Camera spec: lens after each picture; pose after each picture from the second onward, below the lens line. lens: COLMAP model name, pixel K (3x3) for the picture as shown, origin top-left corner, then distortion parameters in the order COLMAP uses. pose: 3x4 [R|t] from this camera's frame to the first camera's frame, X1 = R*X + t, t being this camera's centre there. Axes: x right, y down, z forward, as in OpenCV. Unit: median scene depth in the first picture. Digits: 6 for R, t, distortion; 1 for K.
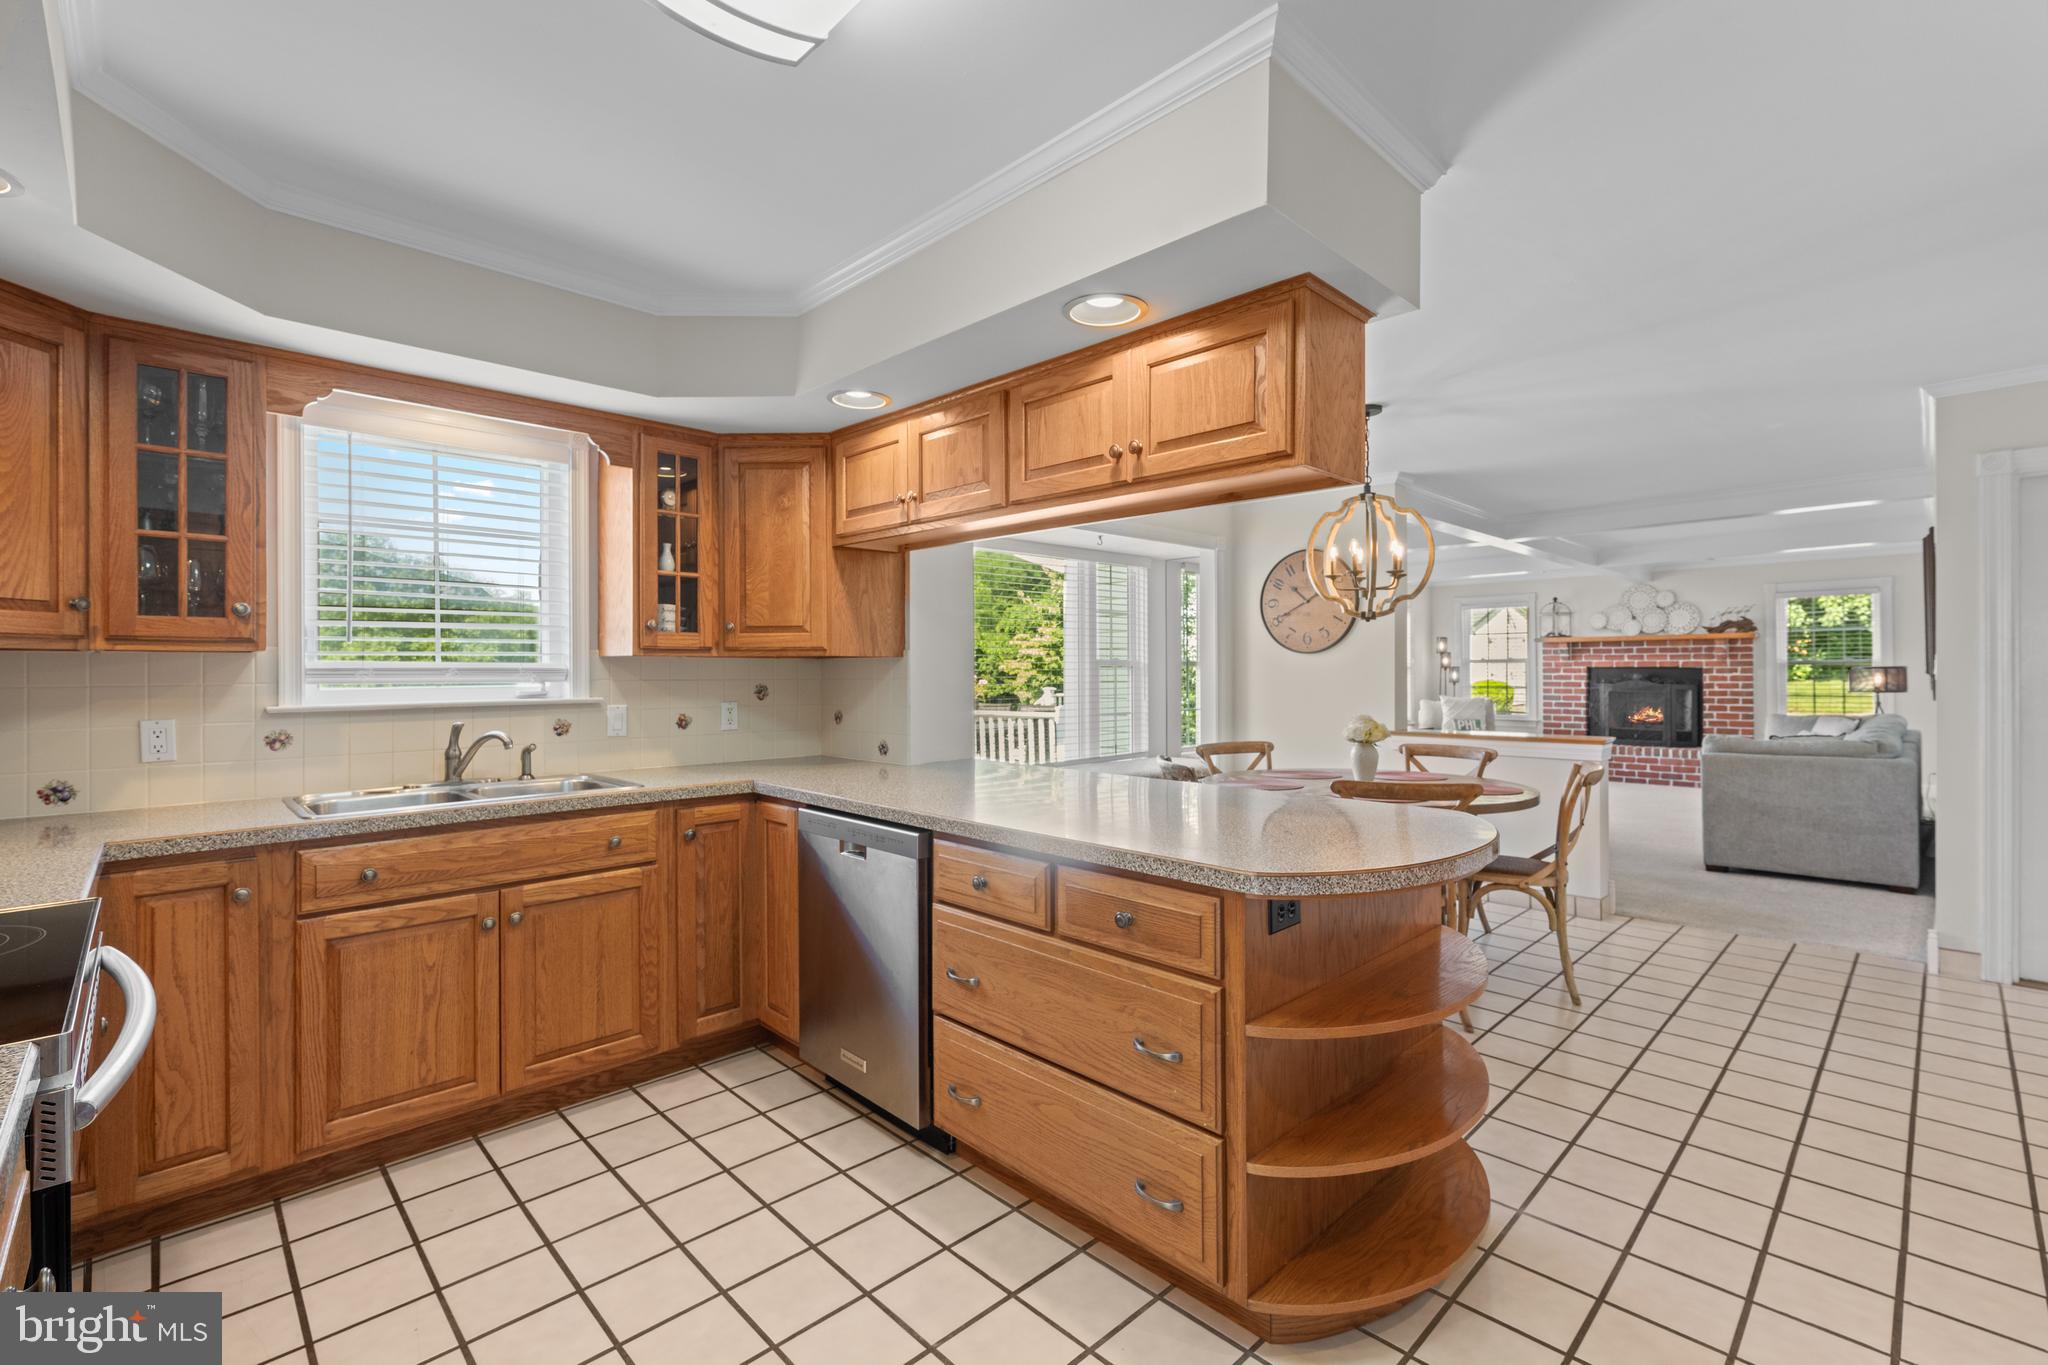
lens RADIAL K [[893.8, 0, 1016.7], [0, 893.8, 672.1], [0, 0, 1]] dist [-0.001849, -0.000084]
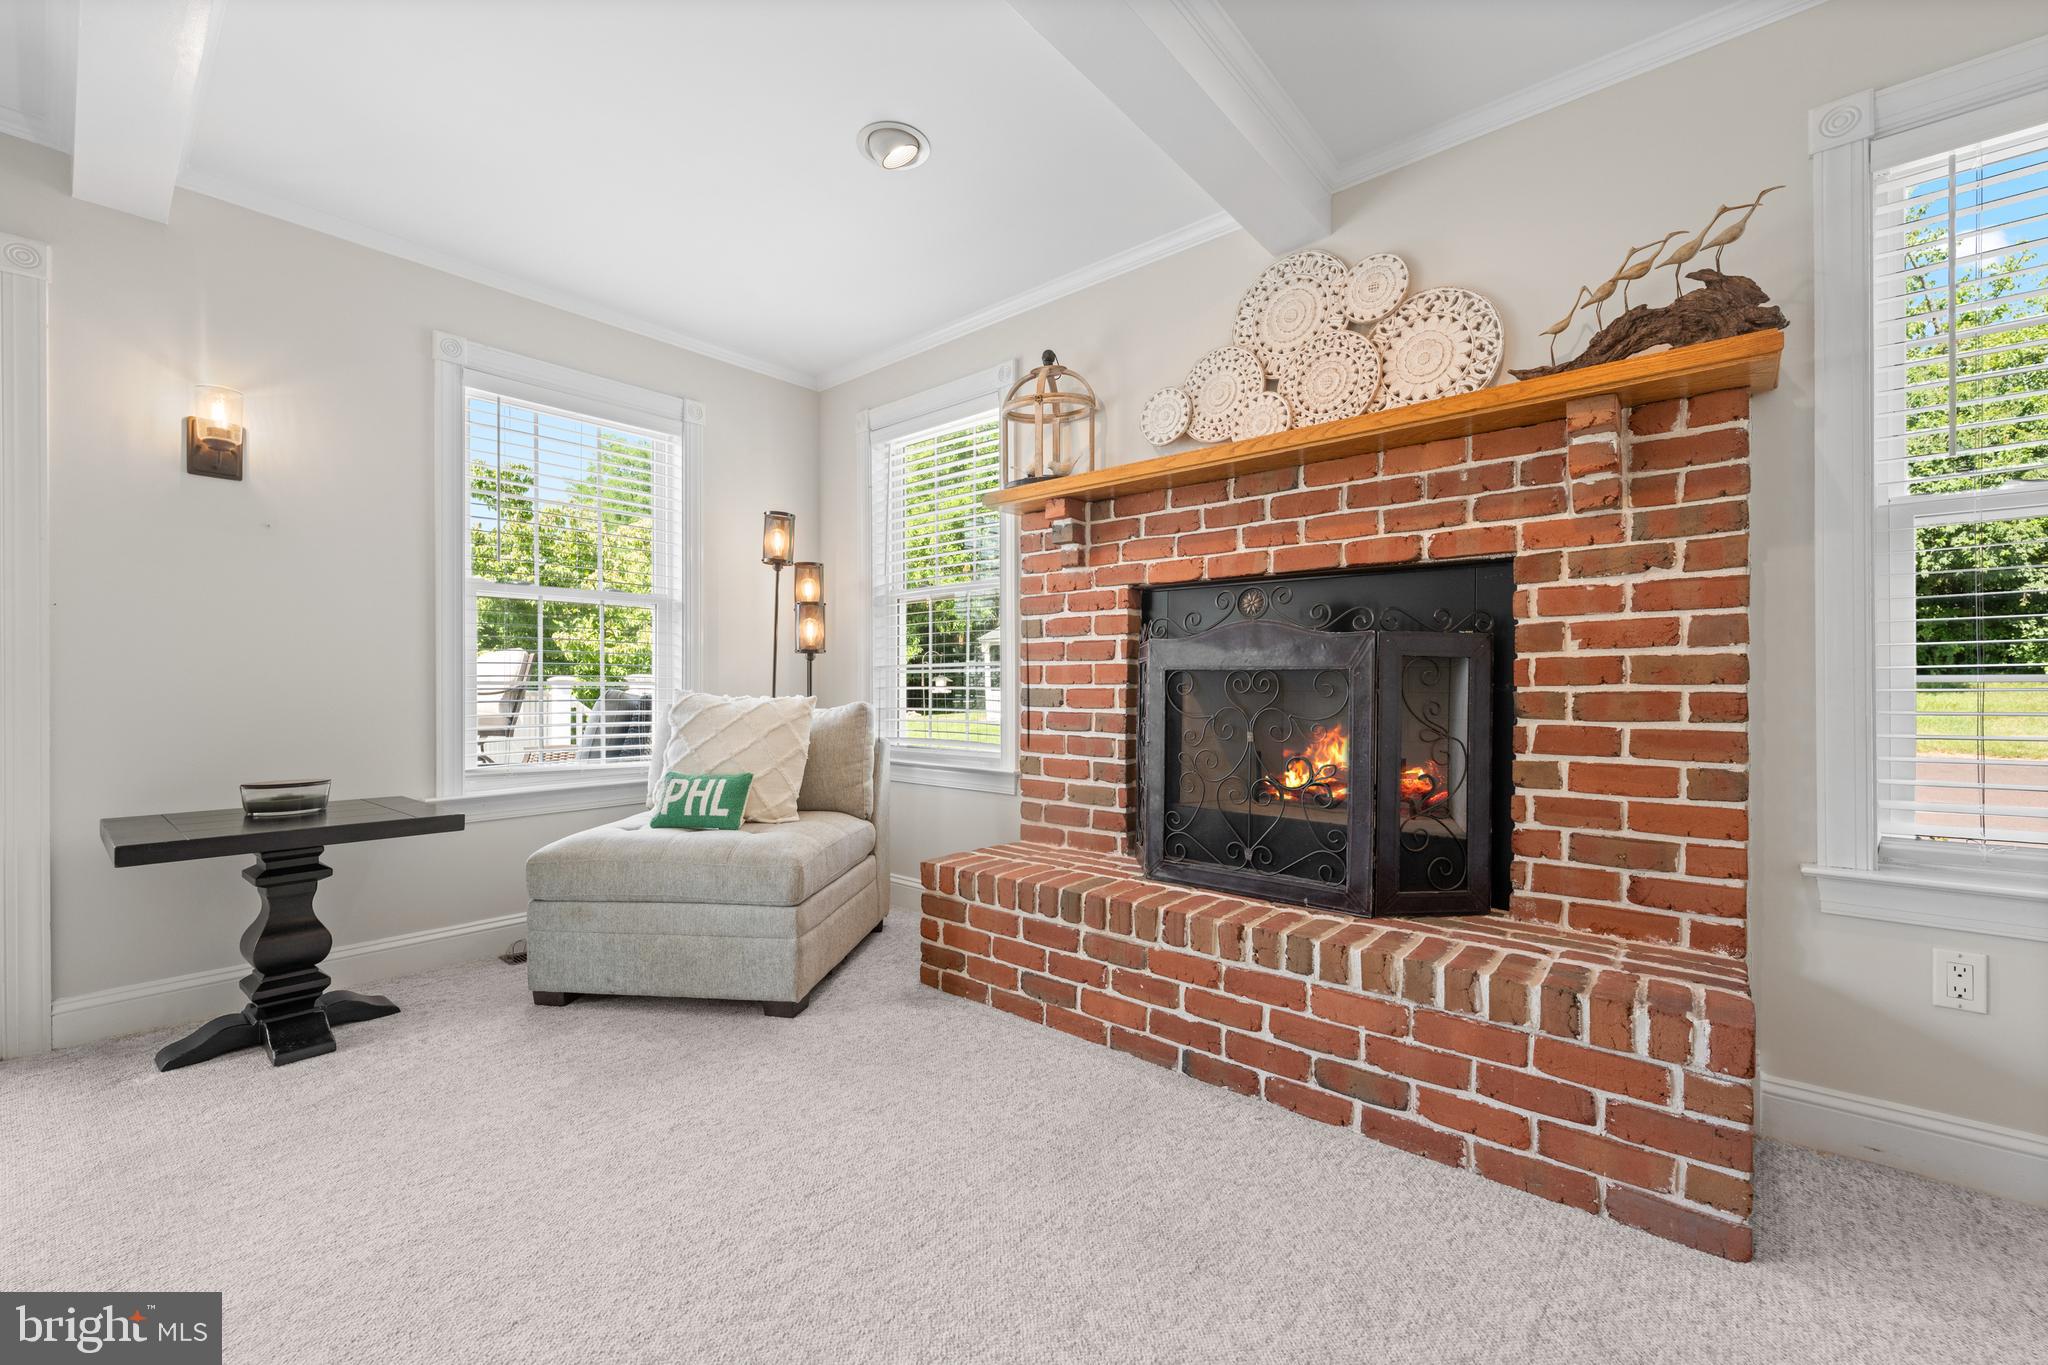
lens RADIAL K [[812.8, 0, 1031.8], [0, 812.8, 690.0], [0, 0, 1]] dist [-0.000943, 0.000174]
pose [[0.995179, 0.013021, 0.097210, 0.631766], [-0.012532, 0.999906, -0.005643, 0.030905], [-0.097274, 0.004397, 0.995248, 0.813382]]
